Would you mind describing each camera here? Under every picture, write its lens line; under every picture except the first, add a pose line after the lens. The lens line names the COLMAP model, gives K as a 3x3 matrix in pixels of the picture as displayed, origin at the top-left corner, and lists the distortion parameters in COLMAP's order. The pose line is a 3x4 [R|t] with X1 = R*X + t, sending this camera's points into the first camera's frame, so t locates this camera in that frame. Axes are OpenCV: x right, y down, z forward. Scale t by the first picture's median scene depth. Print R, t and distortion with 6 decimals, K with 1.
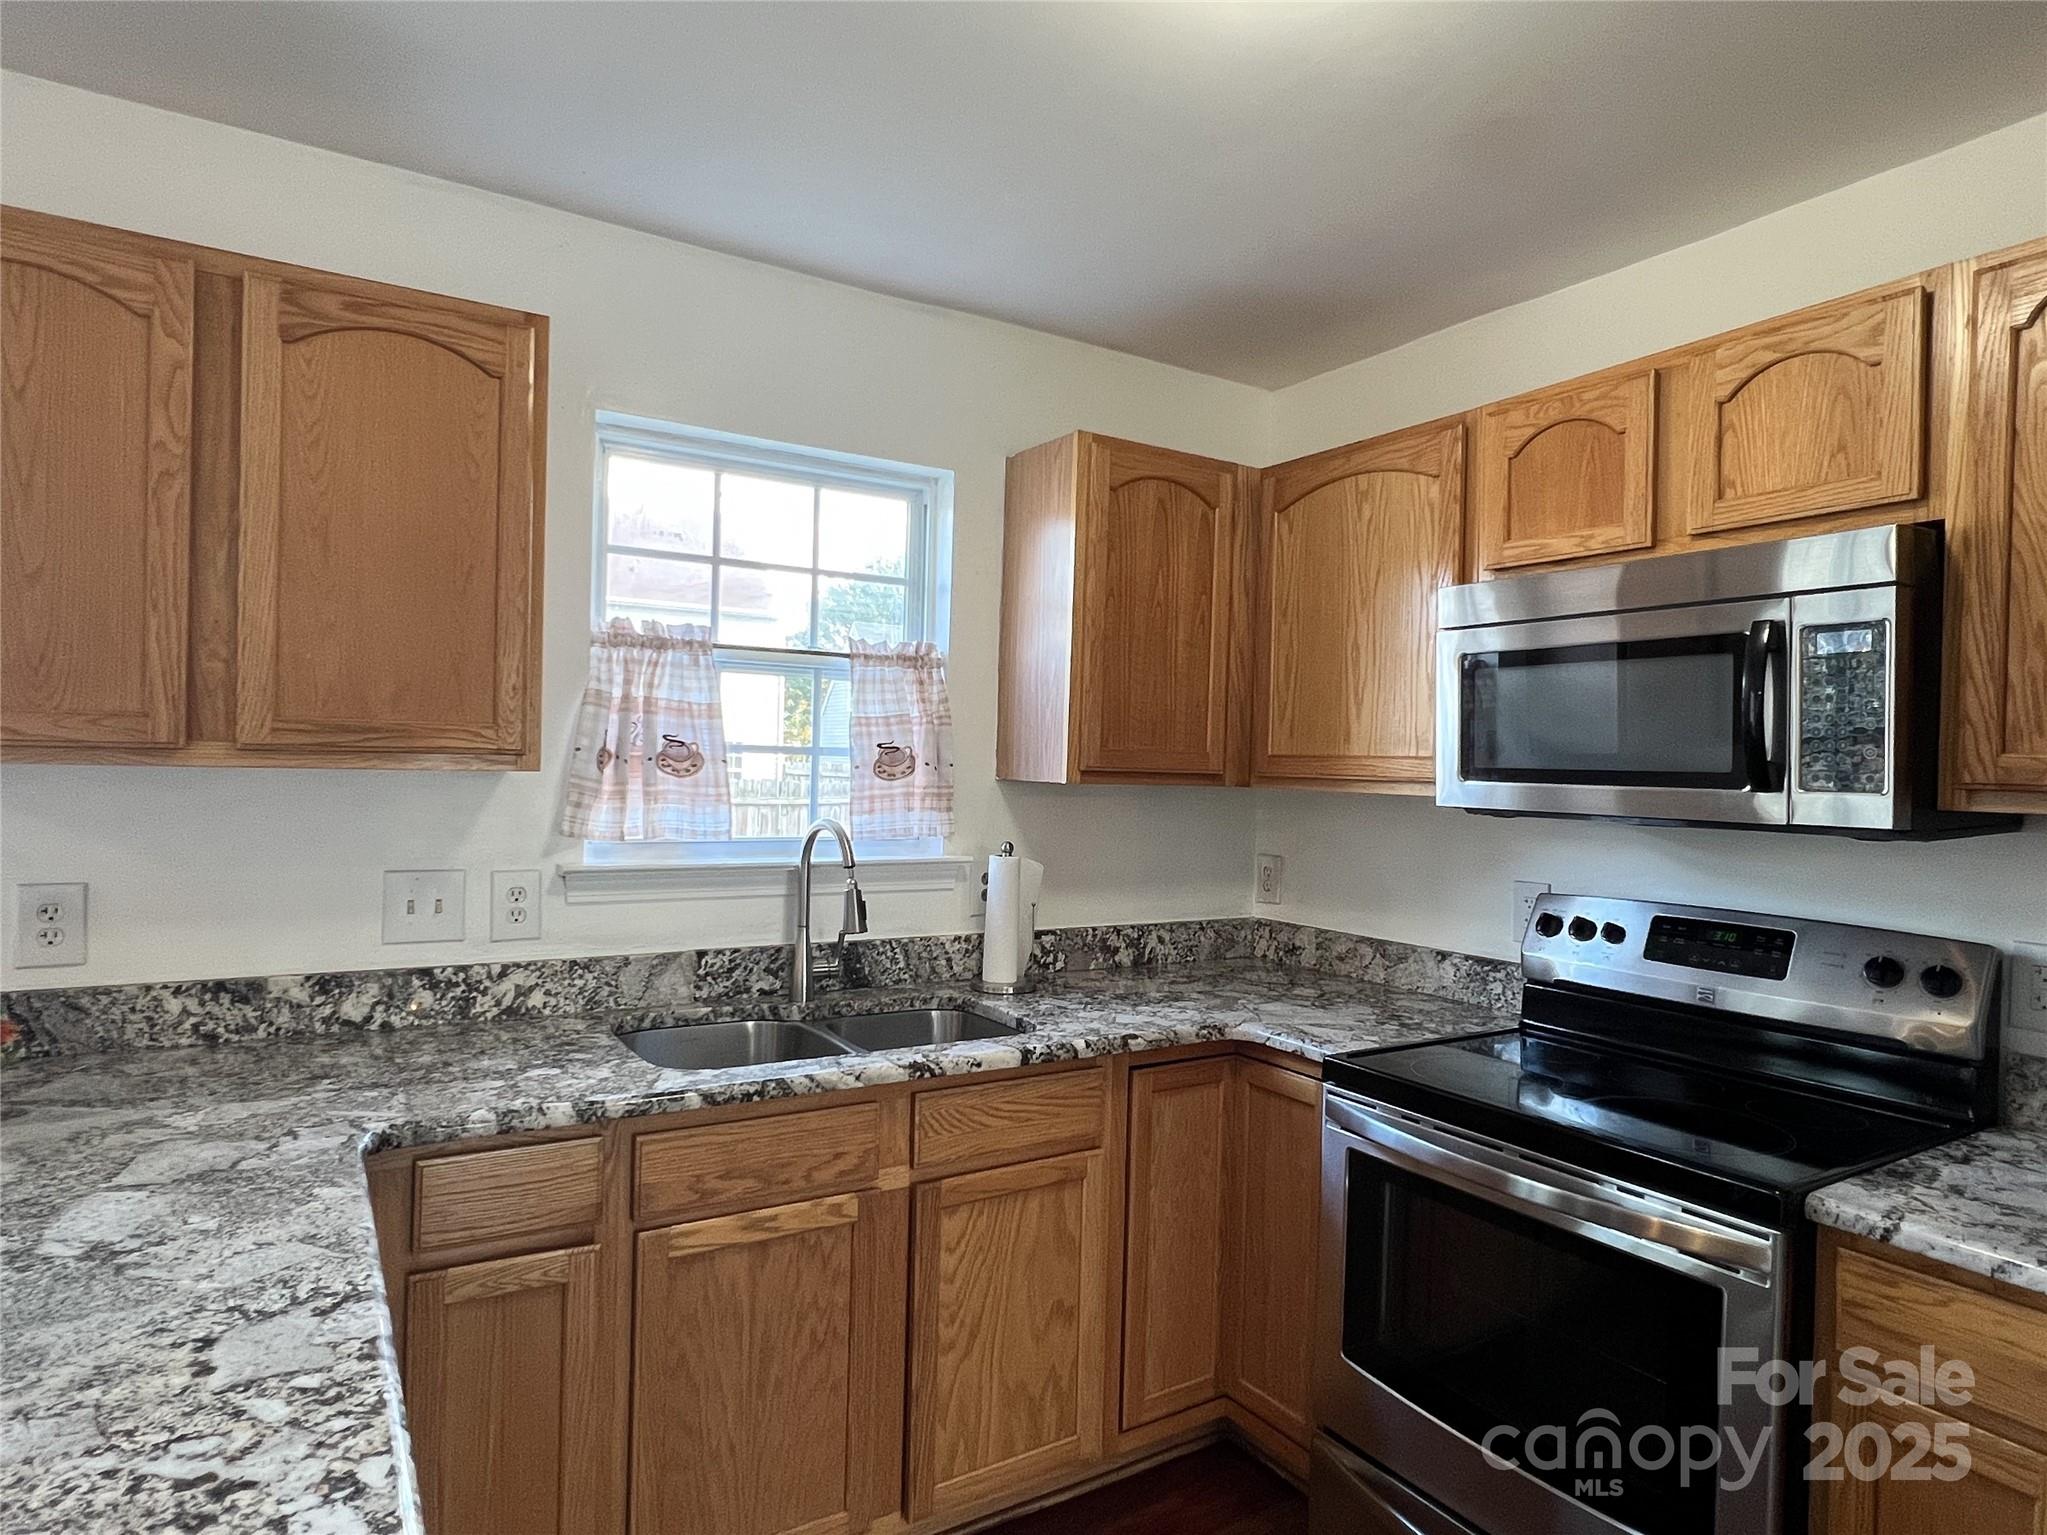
lens RADIAL K [[1178.9, 0, 1014.2], [0, 1178.9, 766.4], [0, 0, 1]] dist [-0.001044, -0.000036]
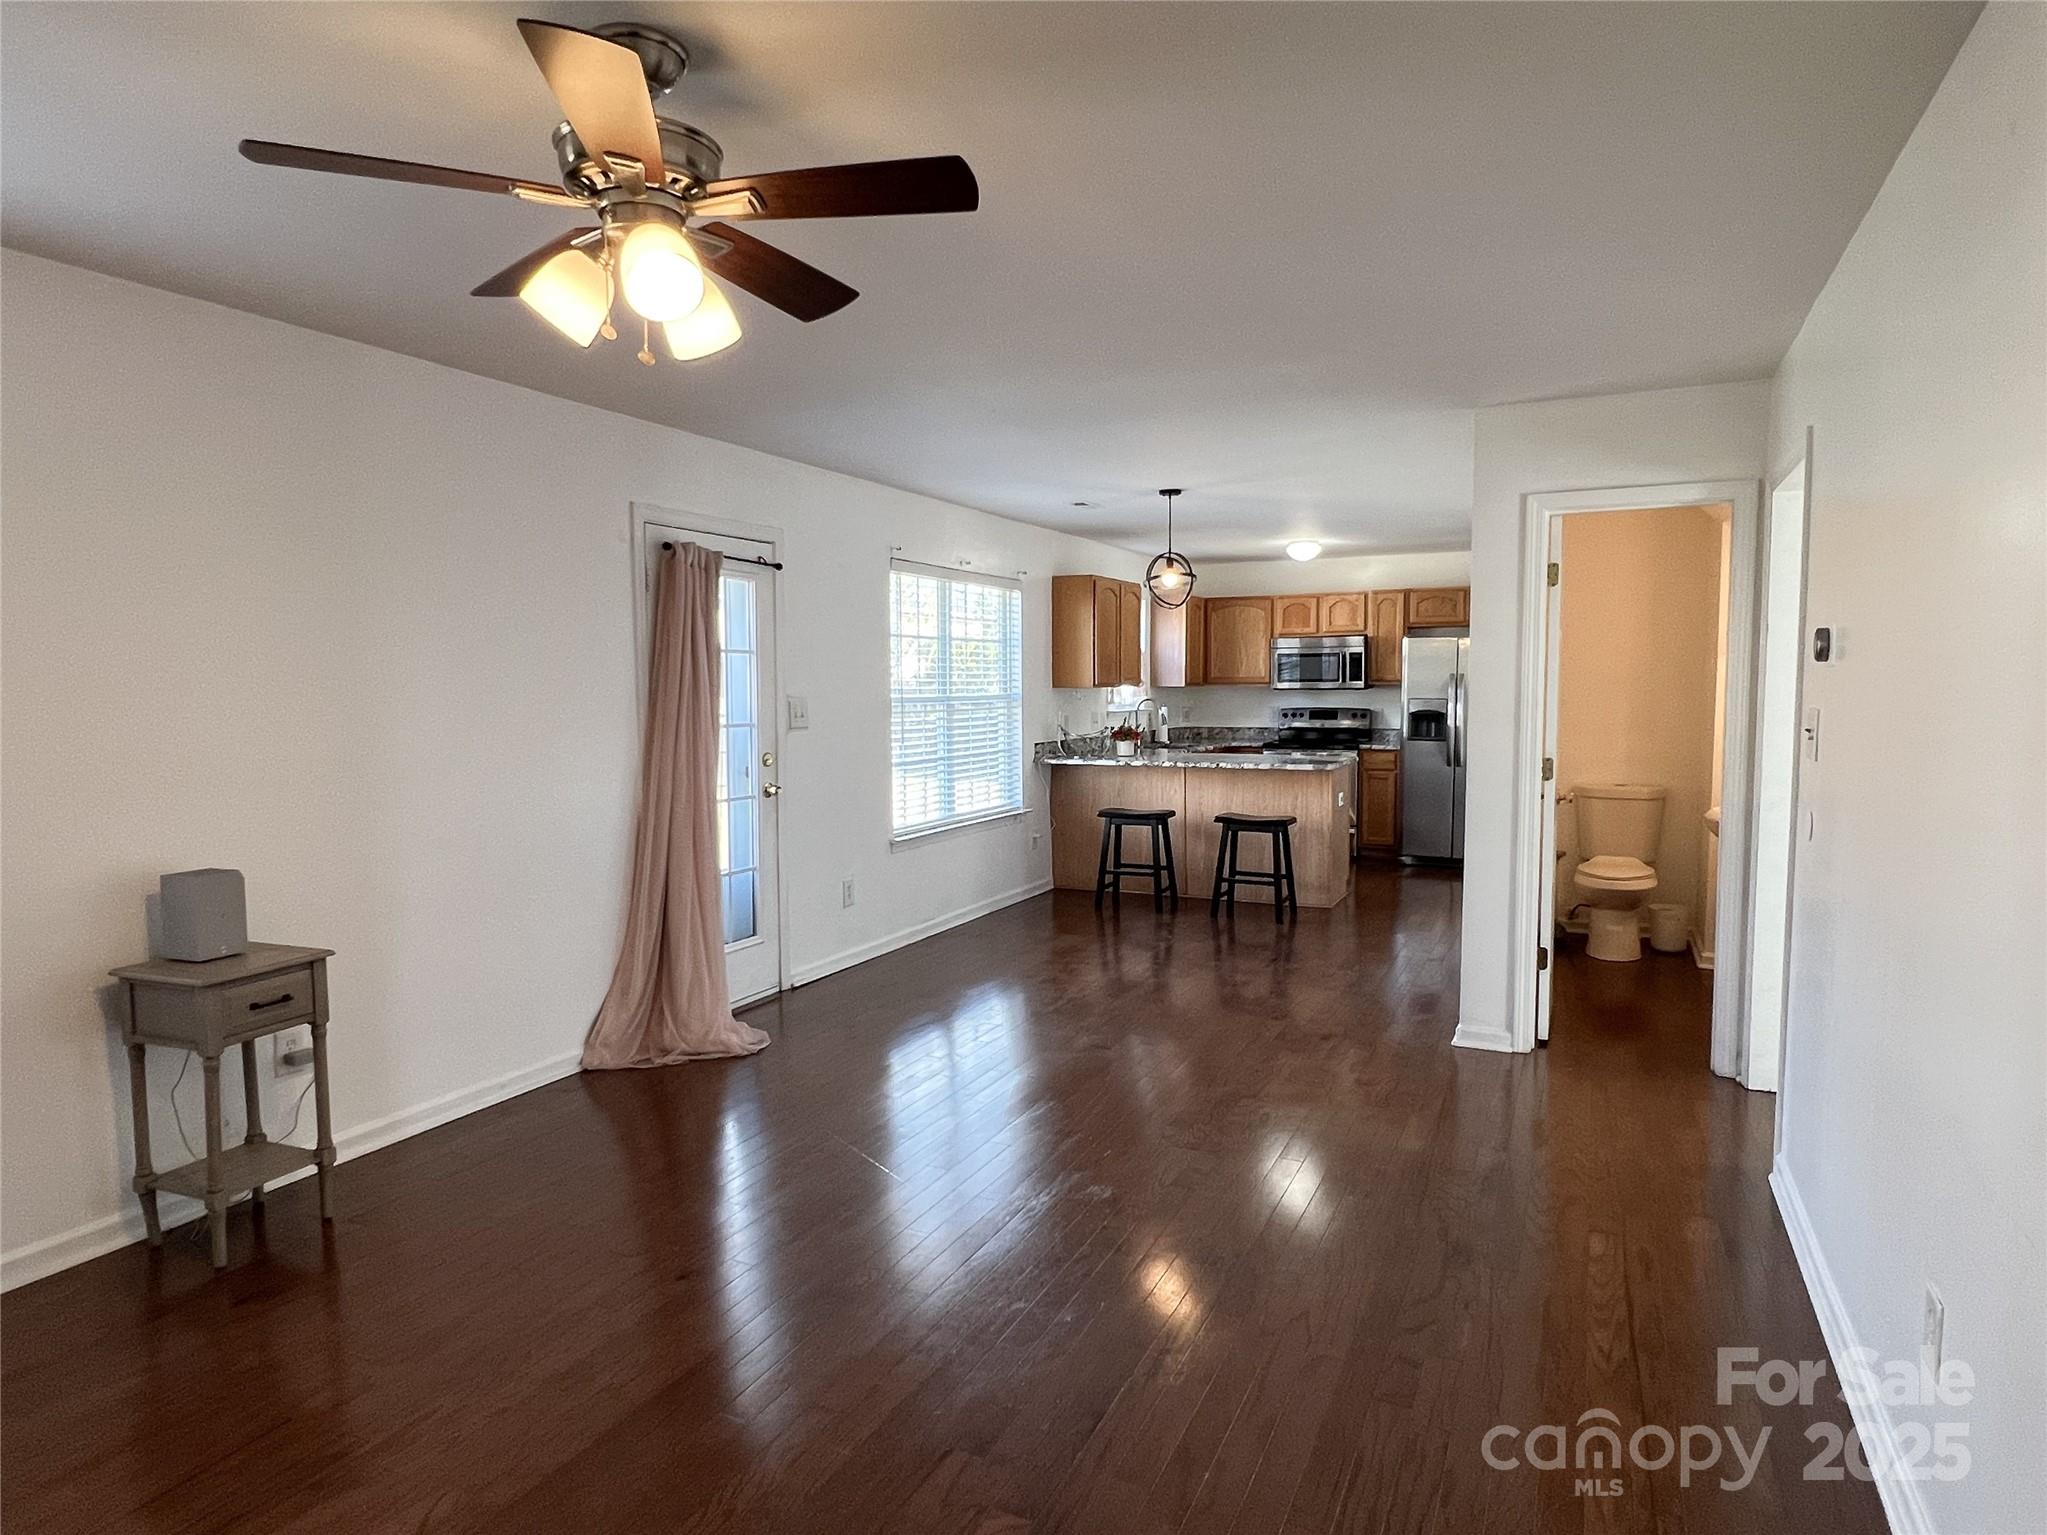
lens RADIAL K [[1178.9, 0, 1014.2], [0, 1178.9, 766.4], [0, 0, 1]] dist [-0.001044, -0.000036]
pose [[0.845997, -0.069909, 0.528584, -2.796433], [0.029865, 0.996024, 0.083932, -0.073857], [-0.532350, -0.055220, 0.844721, -2.219378]]
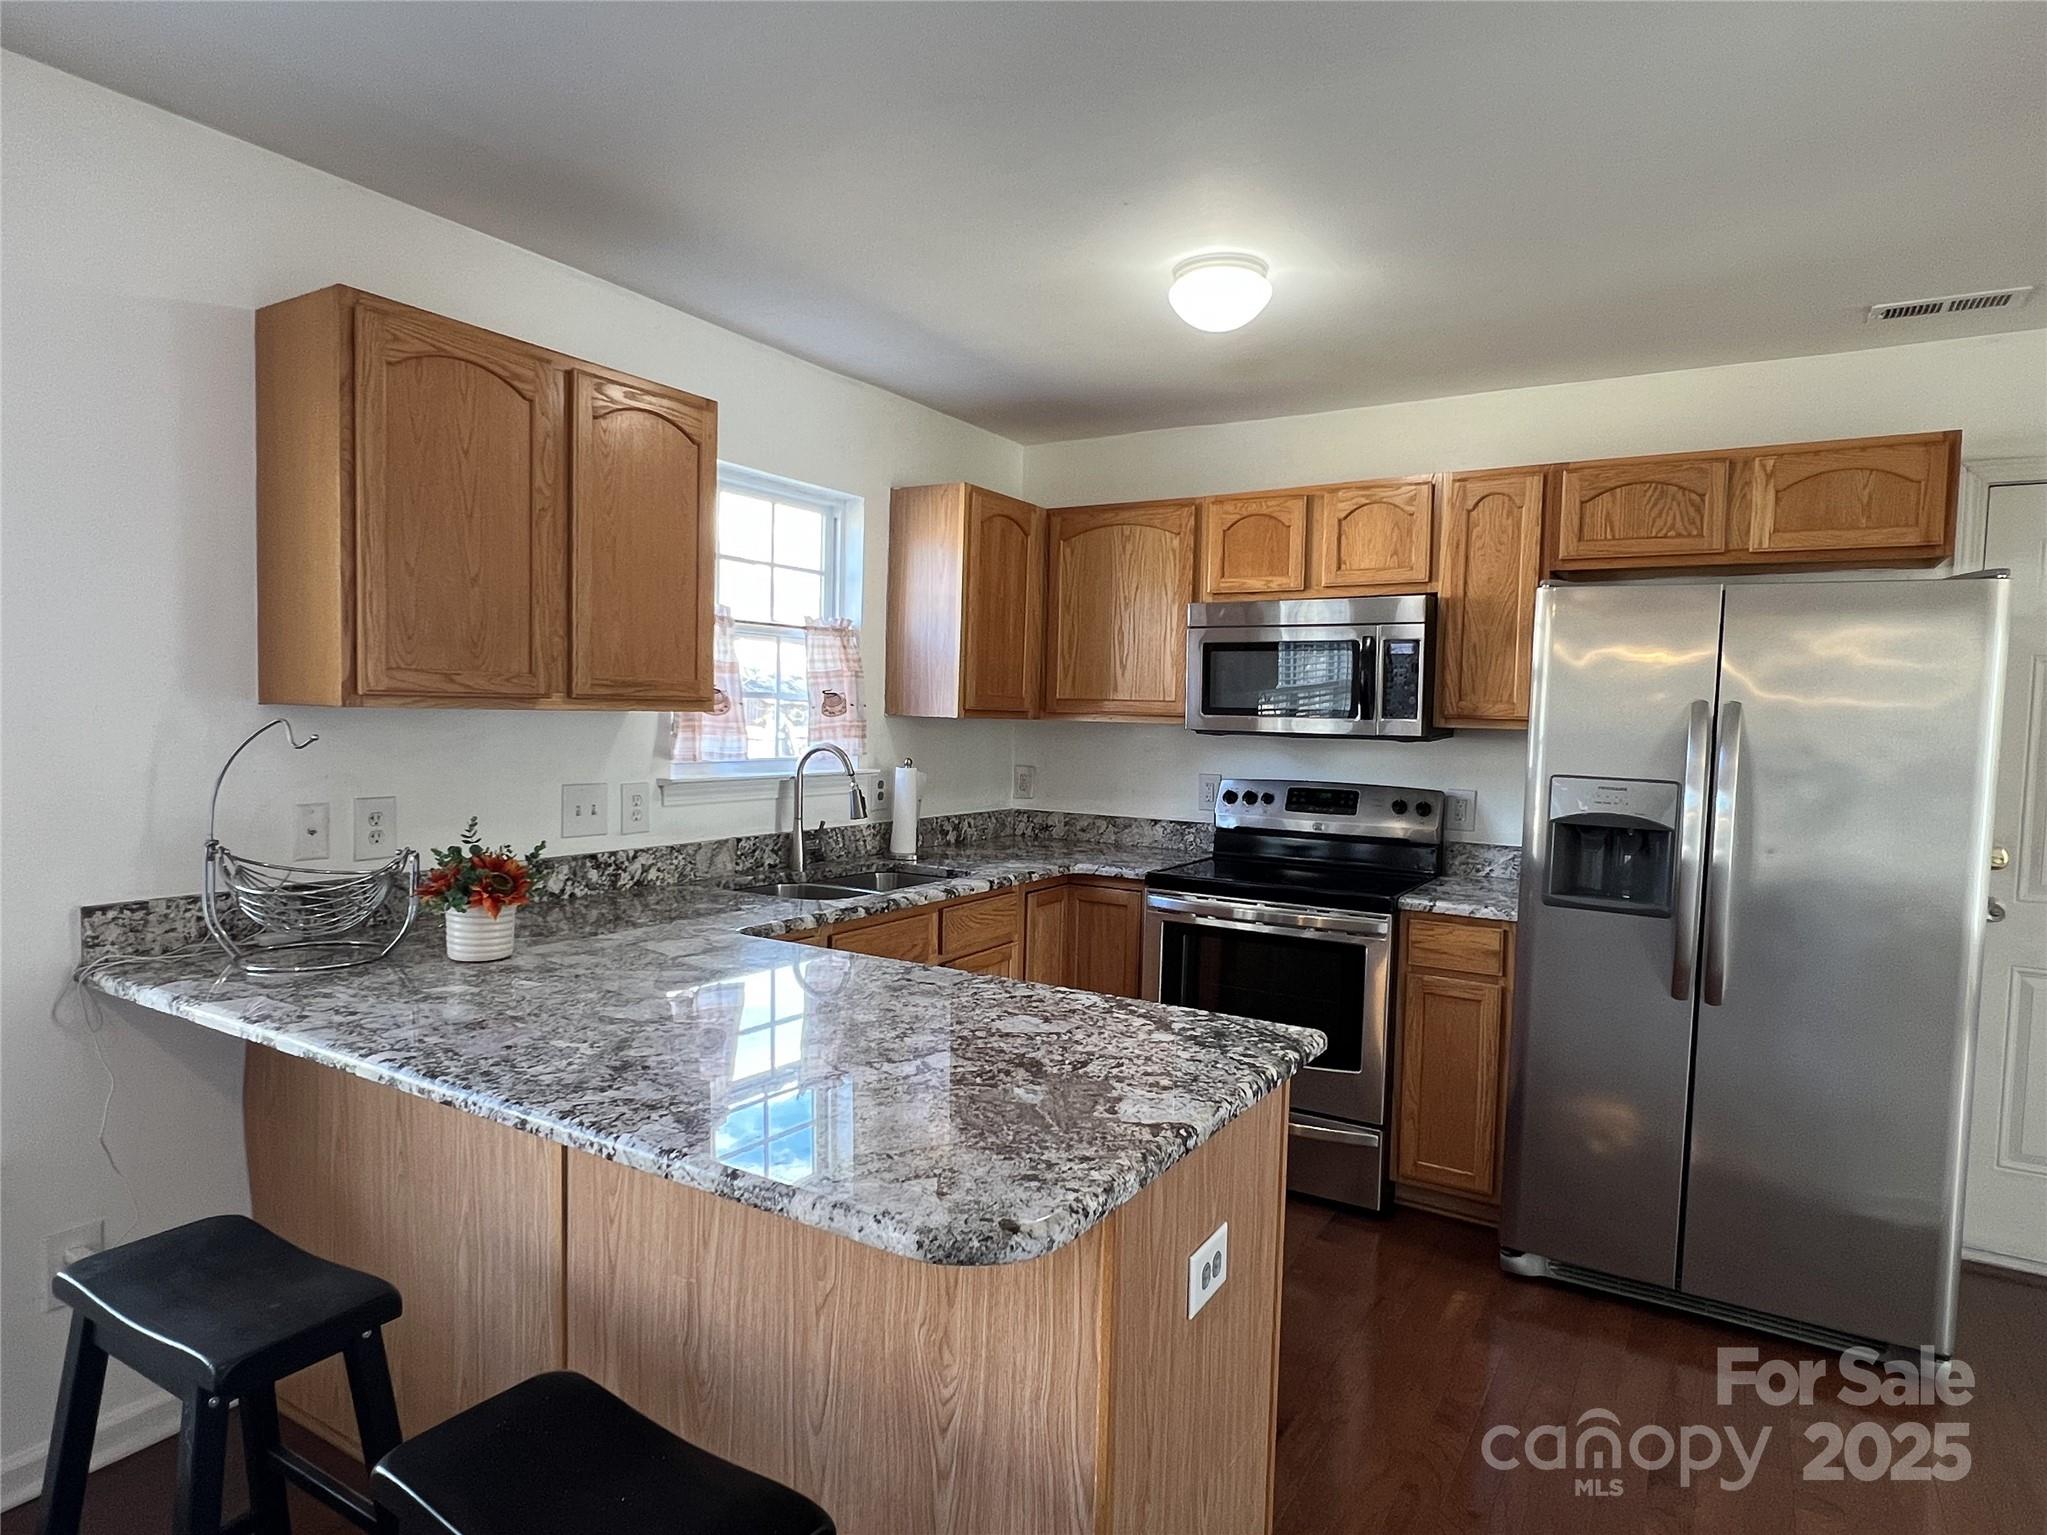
lens RADIAL K [[1178.9, 0, 1014.2], [0, 1178.9, 766.4], [0, 0, 1]] dist [-0.001044, -0.000036]
pose [[0.894534, -0.025059, 0.446296, -0.641090], [-0.000152, 0.998410, 0.056365, -0.009687], [-0.446999, -0.050489, 0.893108, -0.436769]]
